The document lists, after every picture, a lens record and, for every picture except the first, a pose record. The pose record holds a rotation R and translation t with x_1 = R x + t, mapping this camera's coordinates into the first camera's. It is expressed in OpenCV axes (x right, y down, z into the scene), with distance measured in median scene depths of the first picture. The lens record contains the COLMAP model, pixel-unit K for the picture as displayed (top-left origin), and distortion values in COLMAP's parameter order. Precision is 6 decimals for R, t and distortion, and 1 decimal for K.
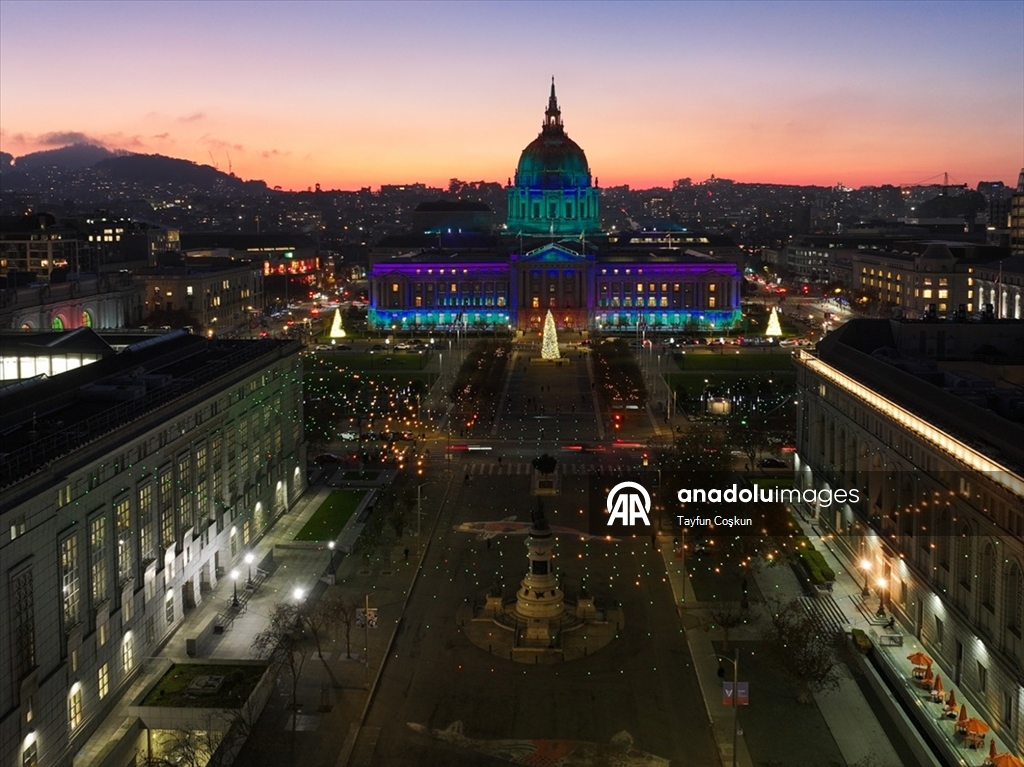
lens RADIAL K [[2042.9, 0, 512.0], [0, 2042.9, 383.5], [0, 0, 1]] dist [0.009355, 0.050118]
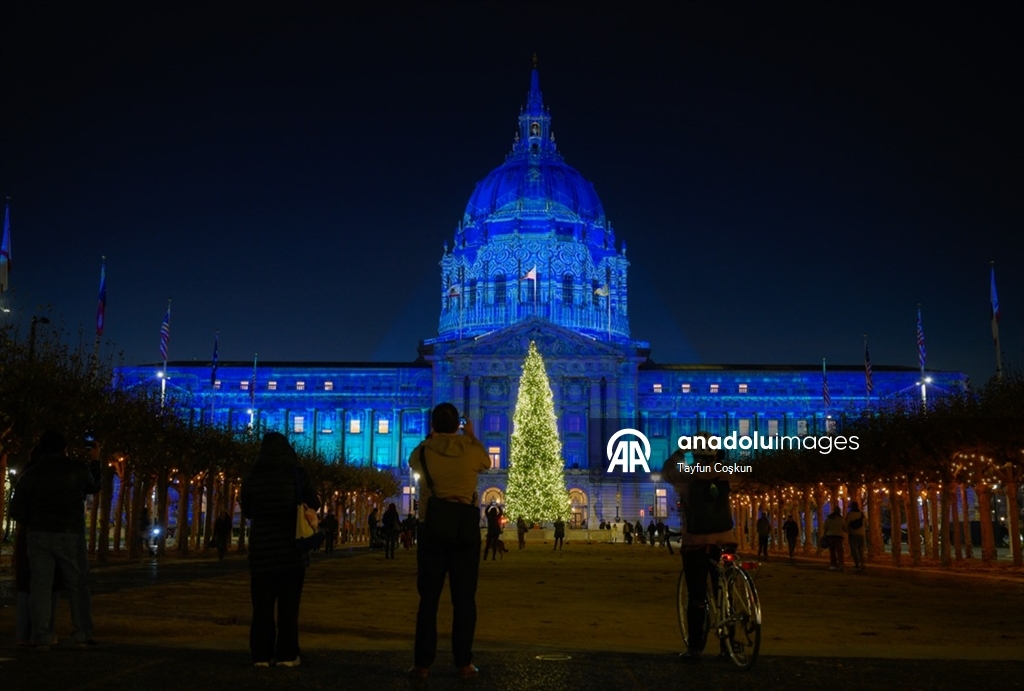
lens RADIAL K [[1118.1, 0, 500.4], [0, 1118.1, 345.7], [0, 0, 1]] dist [-0.003218, 0.007286]
pose [[0.999893, 0.014619, 0.000139, 0.012621], [-0.013795, 0.946611, -0.322084, 0.011455], [-0.004840, 0.322048, 0.946711, 0.781237]]
